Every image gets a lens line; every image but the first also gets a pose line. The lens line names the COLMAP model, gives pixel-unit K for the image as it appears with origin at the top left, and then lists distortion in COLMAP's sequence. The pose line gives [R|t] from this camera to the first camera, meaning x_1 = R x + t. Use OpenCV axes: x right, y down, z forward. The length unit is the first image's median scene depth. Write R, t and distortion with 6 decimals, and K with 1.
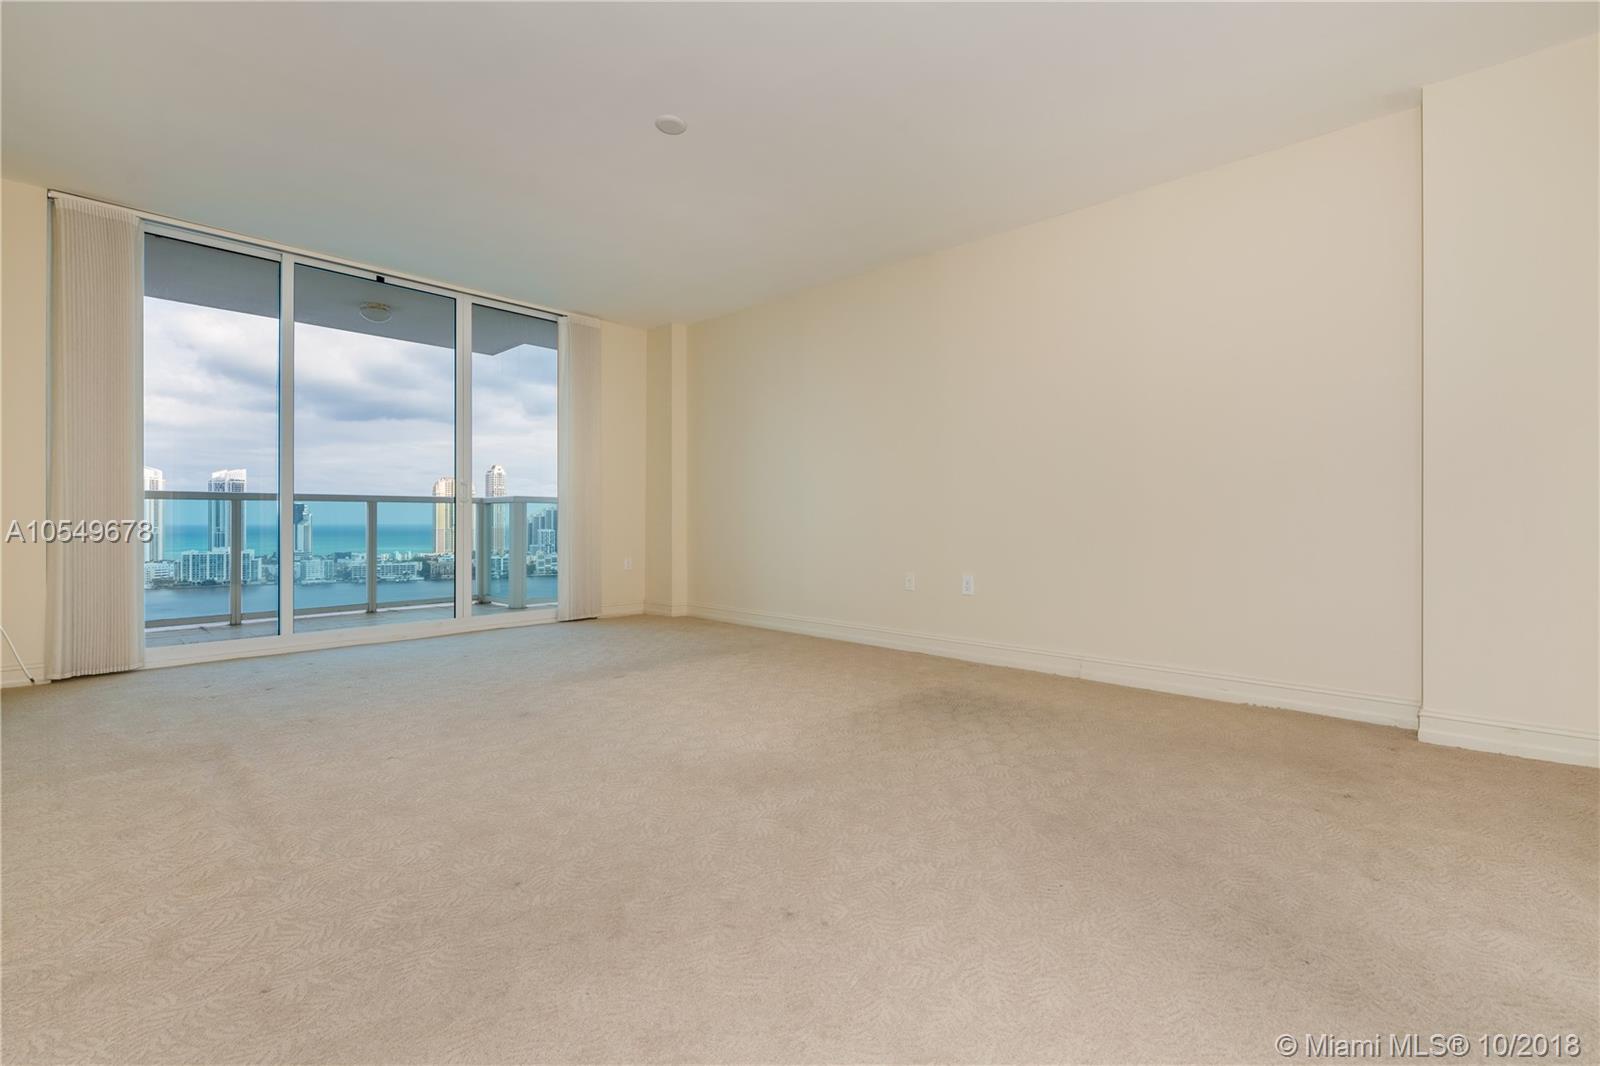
lens RADIAL K [[698.5, 0, 791.7], [0, 698.5, 517.7], [0, 0, 1]] dist [0.008764, -0.007872]
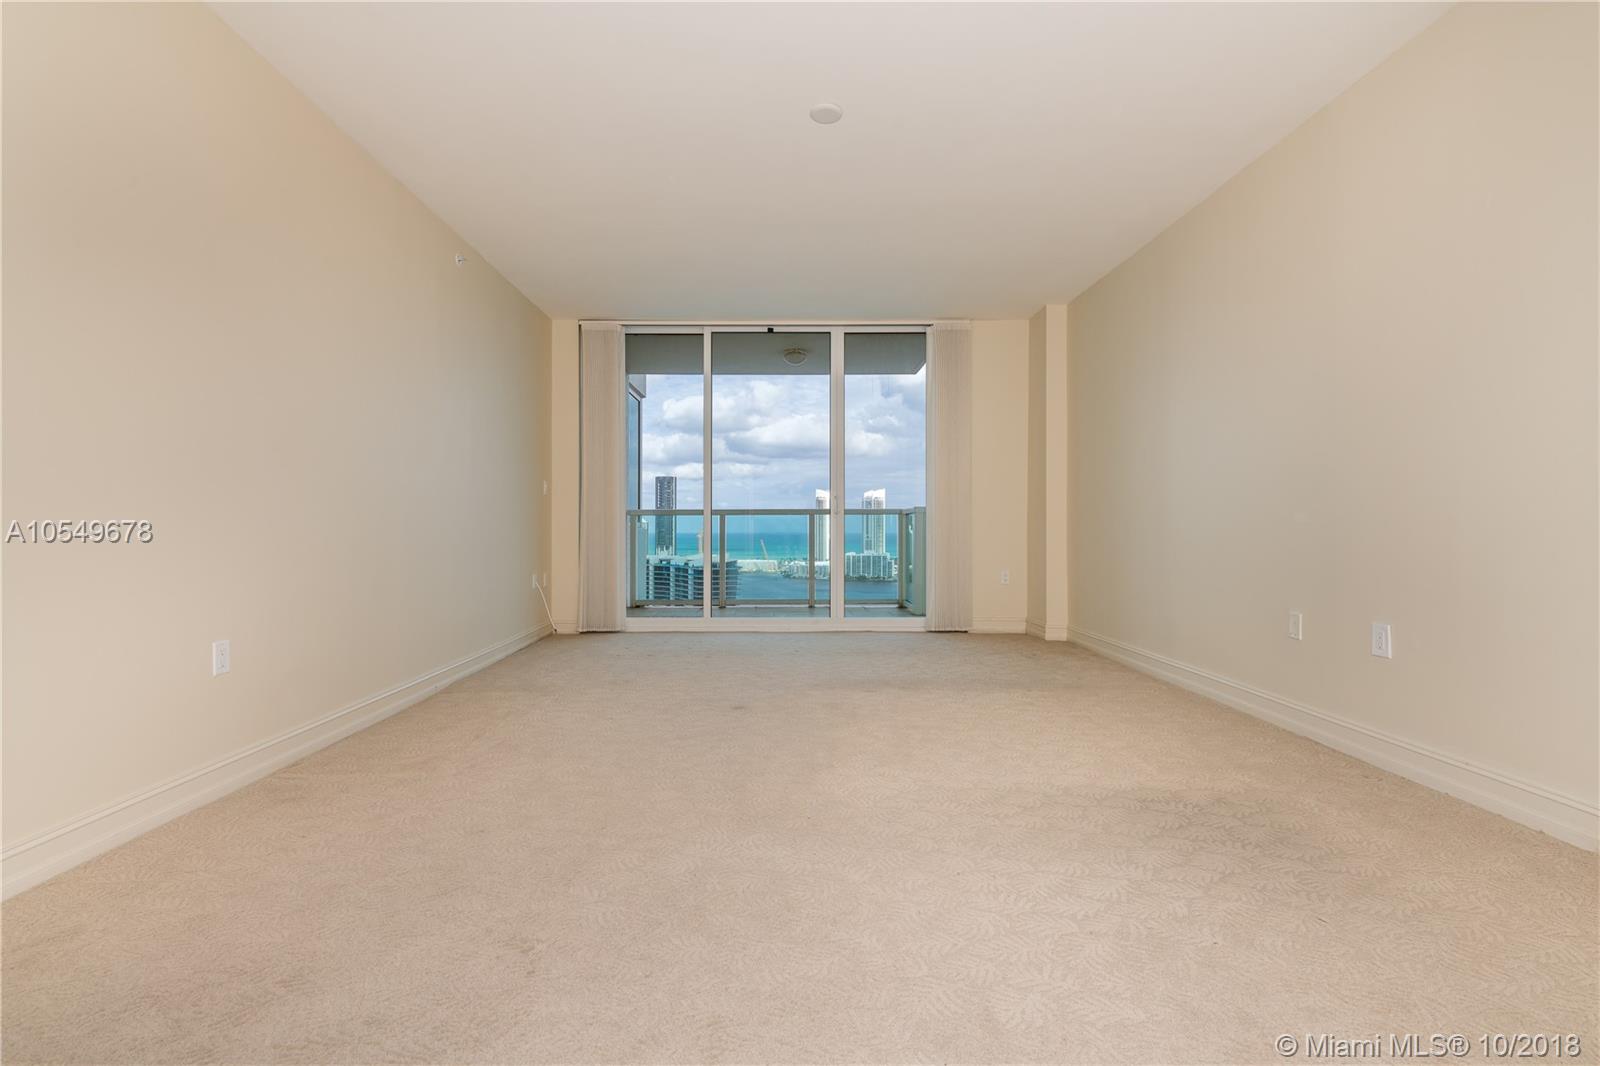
lens RADIAL K [[698.5, 0, 791.7], [0, 698.5, 517.7], [0, 0, 1]] dist [0.008764, -0.007872]
pose [[0.682786, -0.012279, -0.730515, 0.302195], [0.002344, 0.999890, -0.014616, 0.000527], [0.730615, 0.008267, 0.682740, 0.198289]]
